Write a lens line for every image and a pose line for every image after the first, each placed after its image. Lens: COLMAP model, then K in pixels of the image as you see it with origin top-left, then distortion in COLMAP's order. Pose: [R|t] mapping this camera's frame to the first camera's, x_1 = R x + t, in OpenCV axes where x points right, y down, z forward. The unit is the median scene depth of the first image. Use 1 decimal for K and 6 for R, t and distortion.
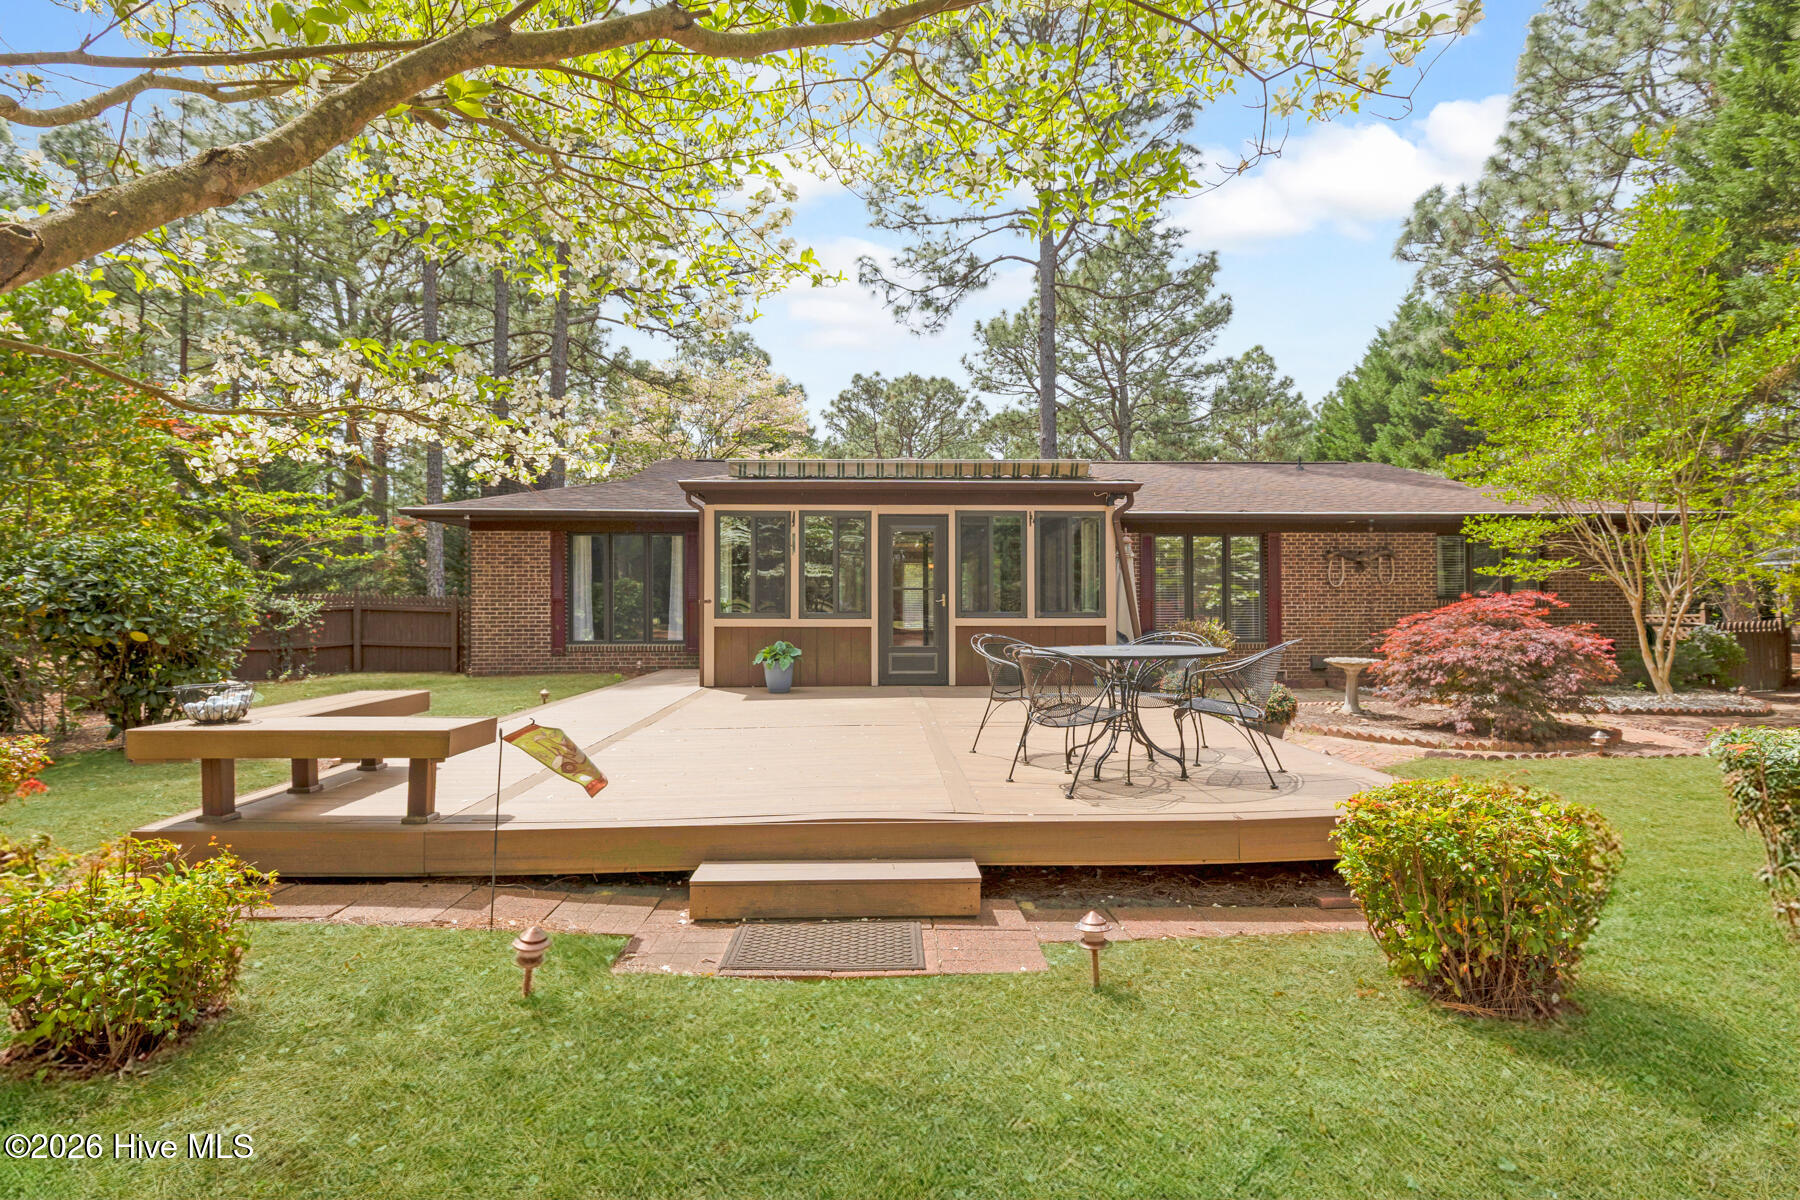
lens RADIAL K [[812.7, 0, 909.0], [0, 812.7, 602.3], [0, 0, 1]] dist [0.002325, 0.000239]
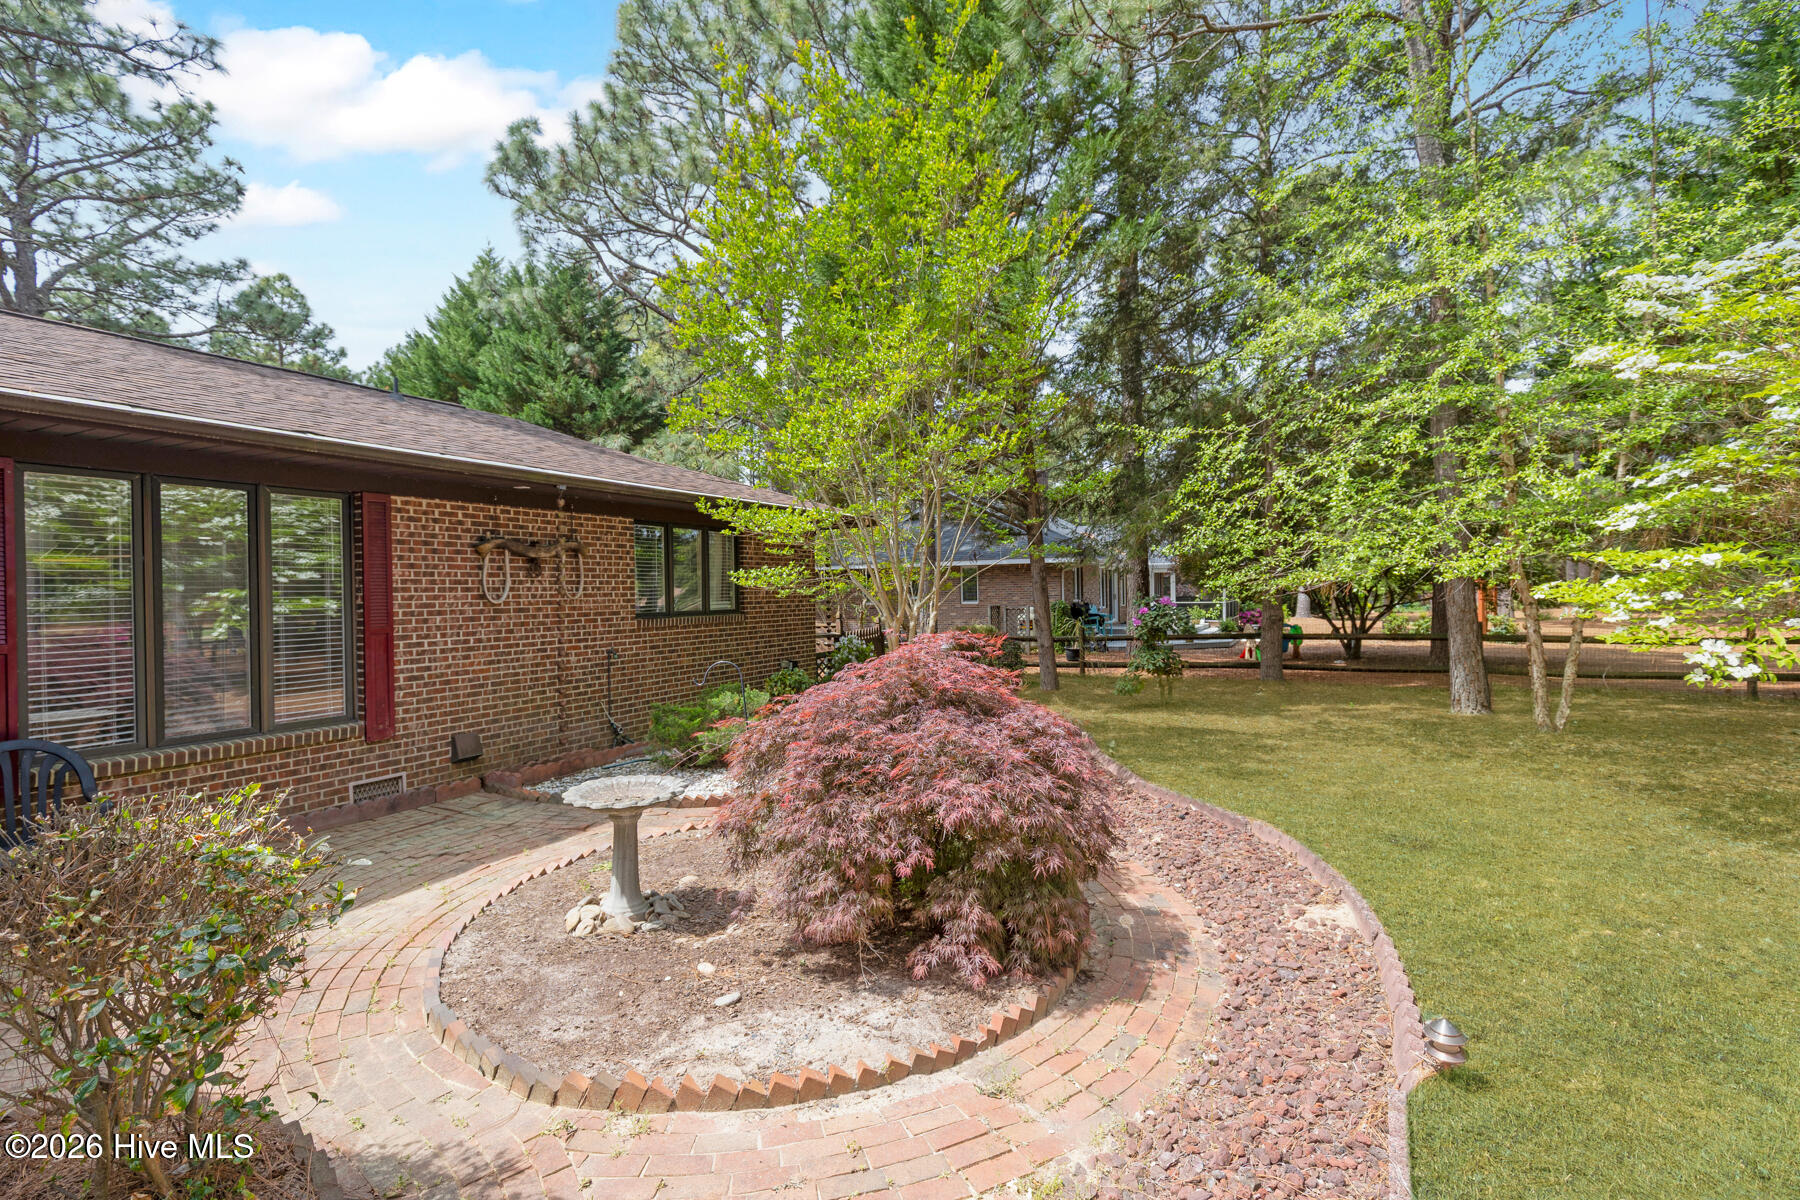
lens RADIAL K [[812.7, 0, 913.8], [0, 812.7, 602.0], [0, 0, 1]] dist [0.002325, 0.000239]
pose [[0.484274, -0.015392, 0.874781, 0.070417], [0.009861, 0.999878, 0.012135, -0.009366], [-0.874861, 0.002750, 0.484366, 0.192170]]
